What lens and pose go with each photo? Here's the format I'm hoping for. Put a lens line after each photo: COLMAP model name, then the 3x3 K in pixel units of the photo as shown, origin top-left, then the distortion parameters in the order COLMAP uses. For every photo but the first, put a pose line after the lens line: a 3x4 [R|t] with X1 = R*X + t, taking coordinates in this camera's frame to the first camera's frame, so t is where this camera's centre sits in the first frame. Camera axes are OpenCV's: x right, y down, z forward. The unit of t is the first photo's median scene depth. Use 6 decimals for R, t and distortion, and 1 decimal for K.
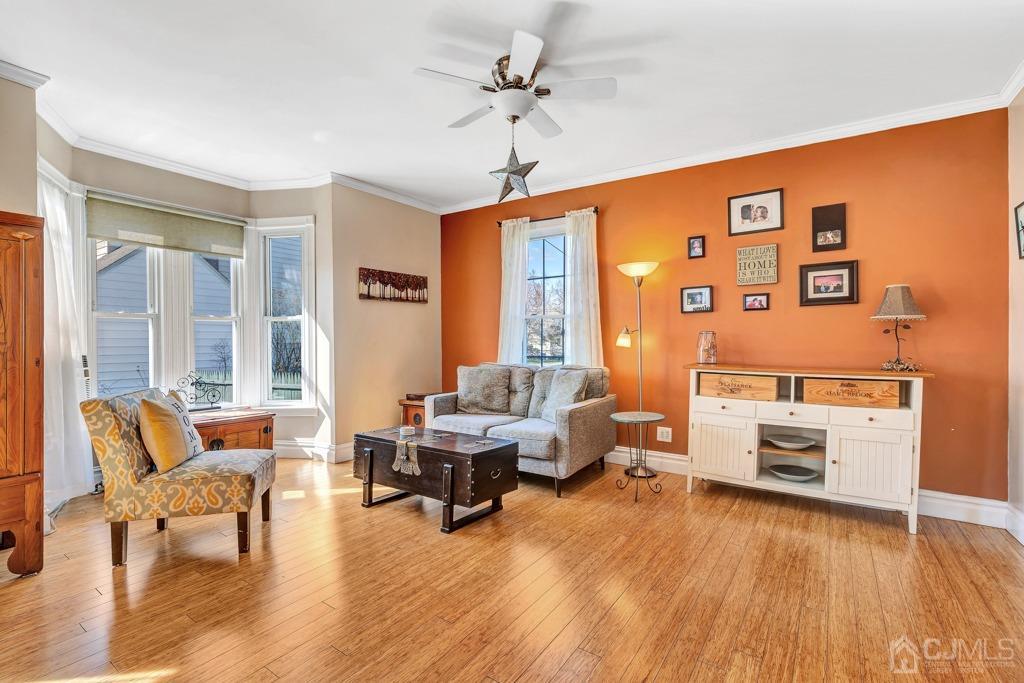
lens RADIAL K [[467.7, 0, 515.0], [0, 467.7, 345.4], [0, 0, 1]] dist [-0.011631, 0.003647]
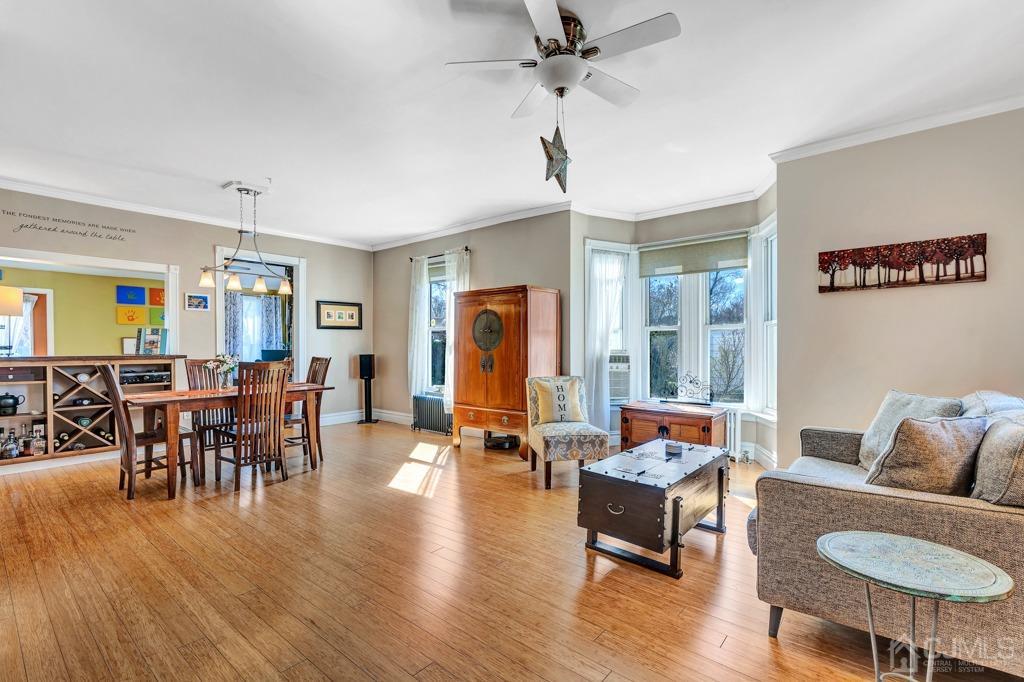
lens RADIAL K [[467.7, 0, 509.7], [0, 467.7, 349.0], [0, 0, 1]] dist [-0.011631, 0.003647]
pose [[-0.099600, 0.007329, -0.995001, 0.612401], [-0.008187, 0.999933, 0.008185, -0.009555], [0.994994, 0.008961, -0.099533, 0.691091]]
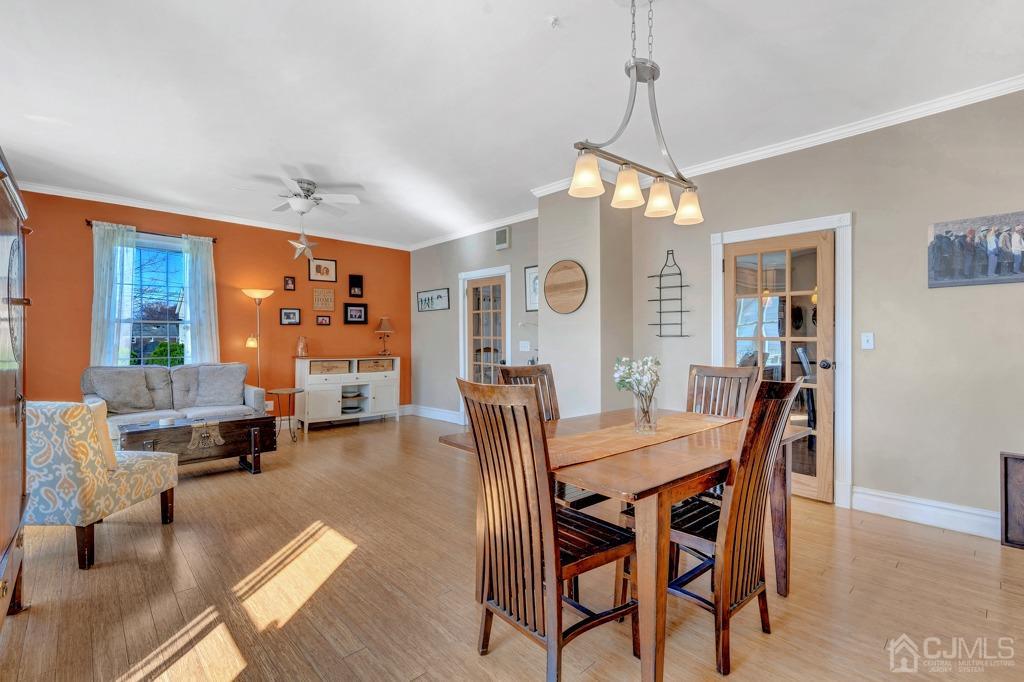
lens RADIAL K [[467.7, 0, 514.2], [0, 467.7, 340.5], [0, 0, 1]] dist [-0.011631, 0.003647]
pose [[0.208467, 0.000170, 0.978029, -1.057695], [0.012833, 0.999913, -0.002909, -0.002975], [-0.977945, 0.013157, 0.208447, -0.076095]]
